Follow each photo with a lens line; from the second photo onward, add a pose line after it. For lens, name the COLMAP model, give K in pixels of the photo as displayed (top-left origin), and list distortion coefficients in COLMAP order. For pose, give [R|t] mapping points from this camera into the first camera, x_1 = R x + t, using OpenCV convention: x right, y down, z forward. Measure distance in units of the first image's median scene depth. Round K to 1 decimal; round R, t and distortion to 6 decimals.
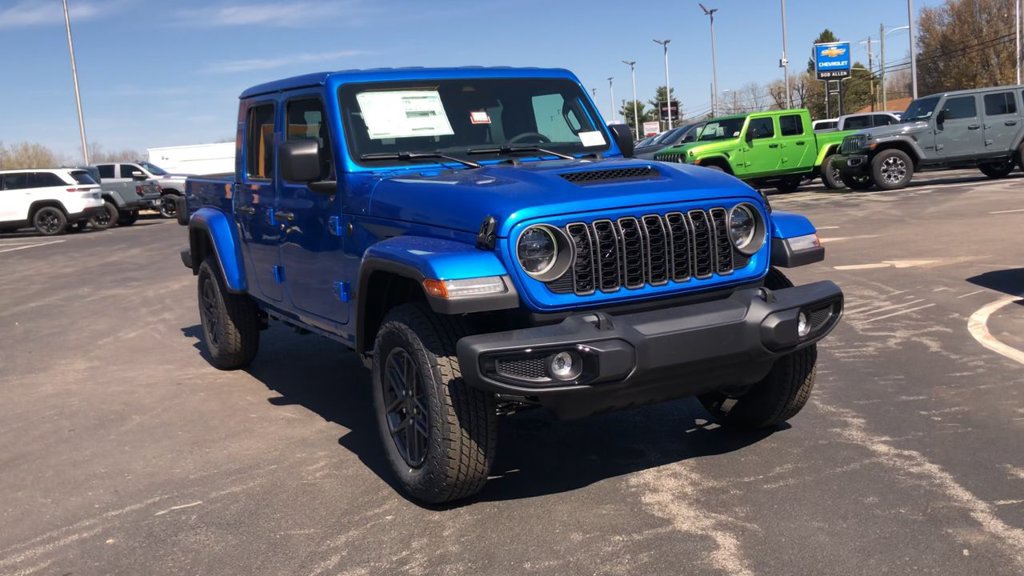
lens RADIAL K [[1025.6, 0, 548.2], [0, 1025.6, 318.0], [0, 0, 1]] dist [0.103014, -0.315835]
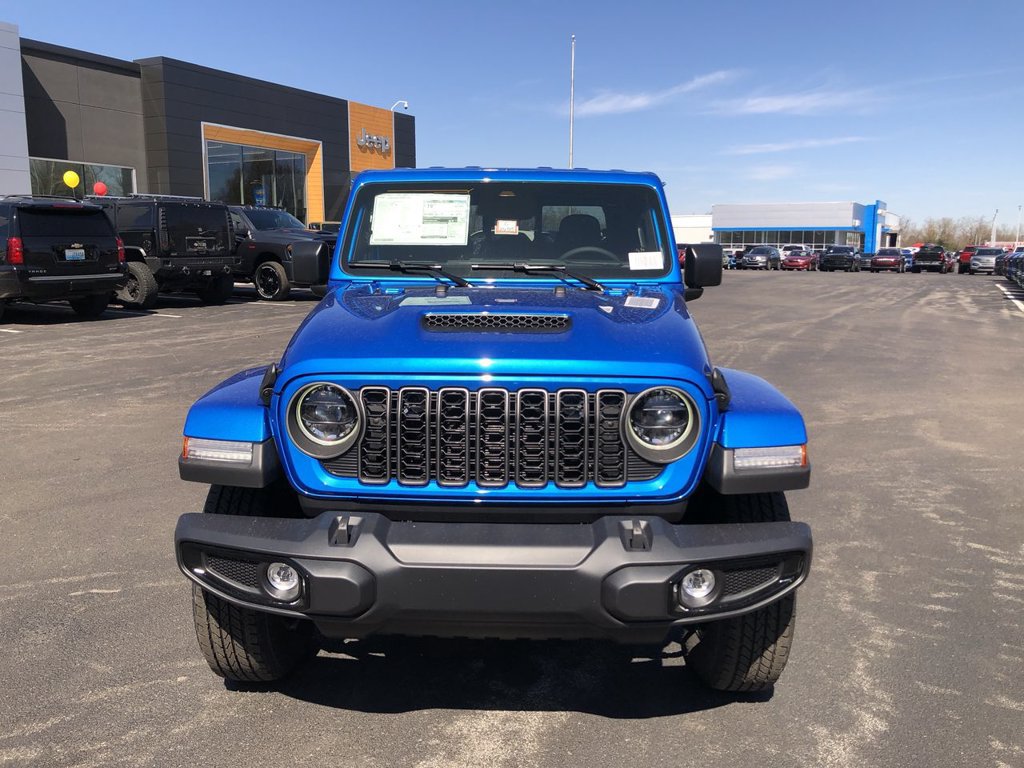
lens RADIAL K [[835.3, 0, 525.8], [0, 835.3, 384.0], [0, 0, 1]] dist [0.008665, -0.002371]
pose [[0.855213, 0.157782, -0.493675, 0.345574], [-0.141989, 0.987417, 0.069613, -0.124940], [0.498447, 0.010562, 0.866856, 0.427568]]
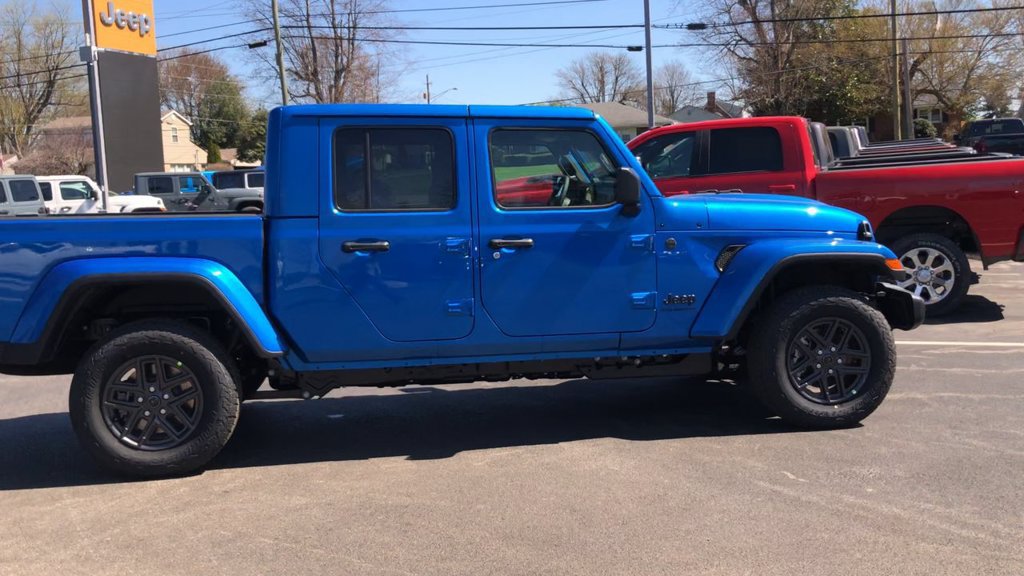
lens RADIAL K [[1026.1, 0, 555.1], [0, 1026.1, 275.9], [0, 0, 1]] dist [0.048142, -0.141985]
pose [[0.355223, -0.026322, 0.934411, -1.320506], [0.161041, 0.986381, -0.033435, -0.032992], [-0.920805, 0.162355, 0.354624, 0.709270]]
